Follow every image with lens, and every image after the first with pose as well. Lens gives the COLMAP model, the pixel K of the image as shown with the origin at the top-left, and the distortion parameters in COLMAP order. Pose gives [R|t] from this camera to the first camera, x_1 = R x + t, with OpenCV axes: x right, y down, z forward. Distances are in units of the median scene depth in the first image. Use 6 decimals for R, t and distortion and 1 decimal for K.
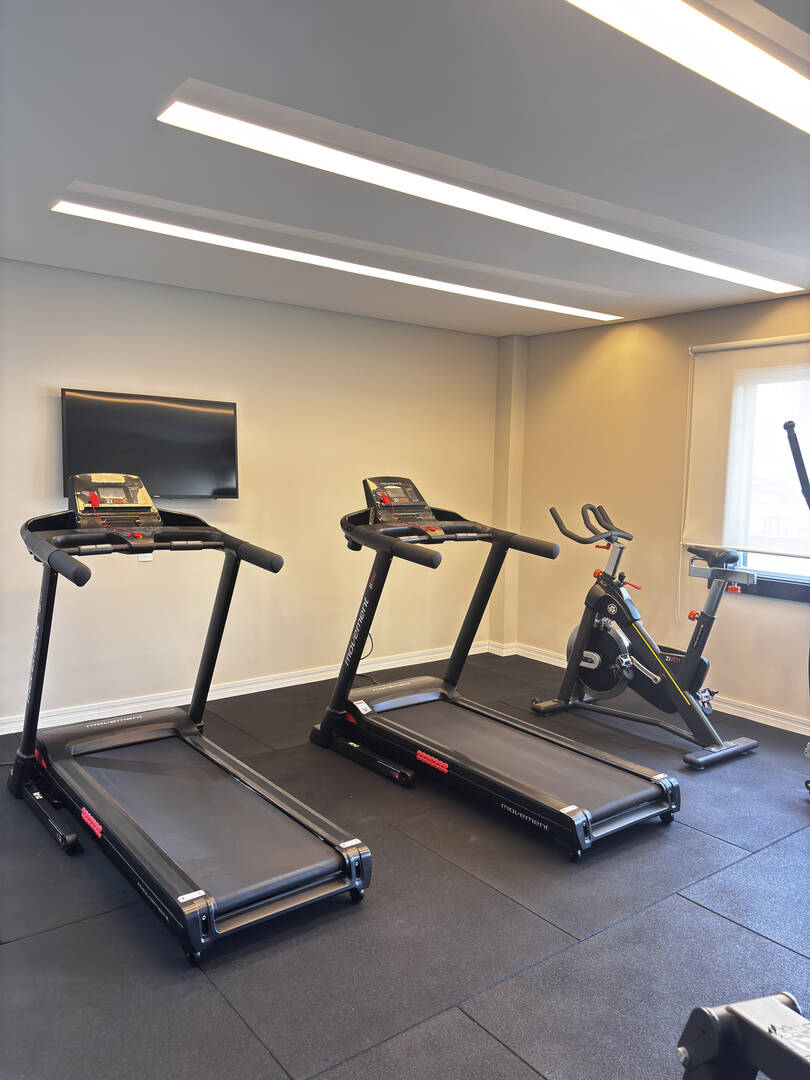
lens RADIAL K [[819.8, 0, 405.9], [0, 819.8, 541.7], [0, 0, 1]] dist [0.004792, 0.005251]
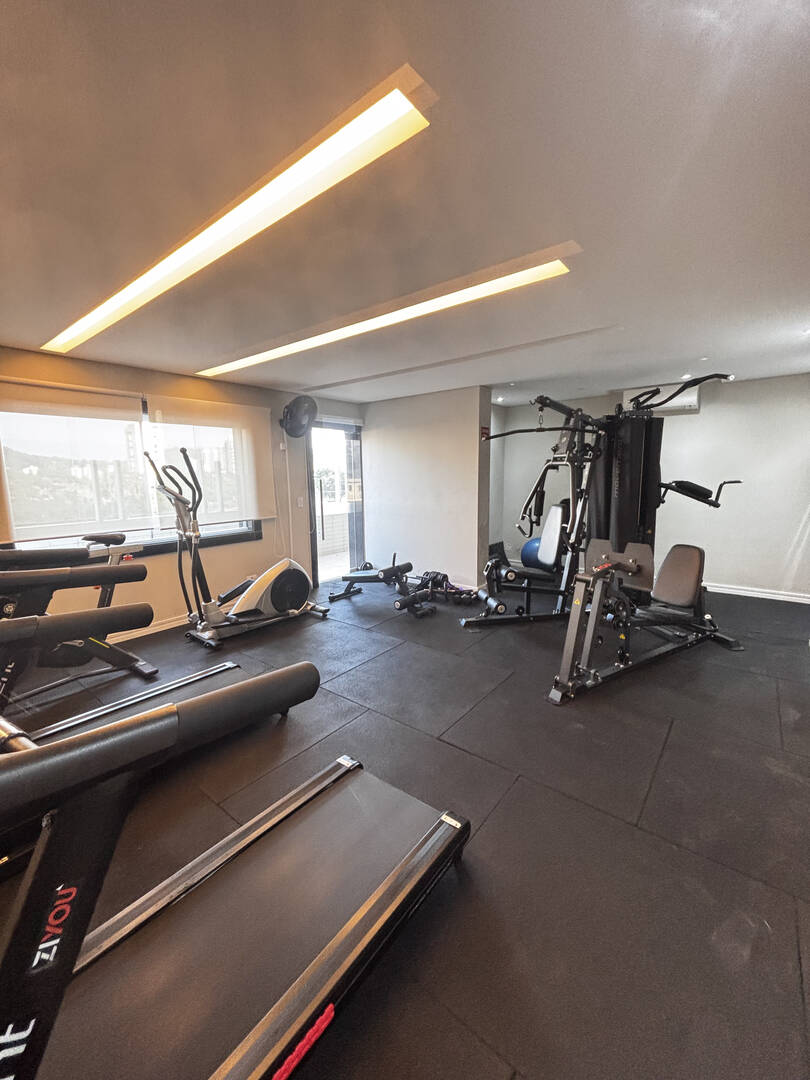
lens RADIAL K [[433.5, 0, 407.6], [0, 433.5, 538.1], [0, 0, 1]] dist [0.004625, -0.000239]
pose [[-0.237561, -0.154739, 0.958968, -0.514017], [0.105792, 0.977236, 0.183895, -0.073967], [-0.965595, 0.145138, -0.215783, 0.720142]]
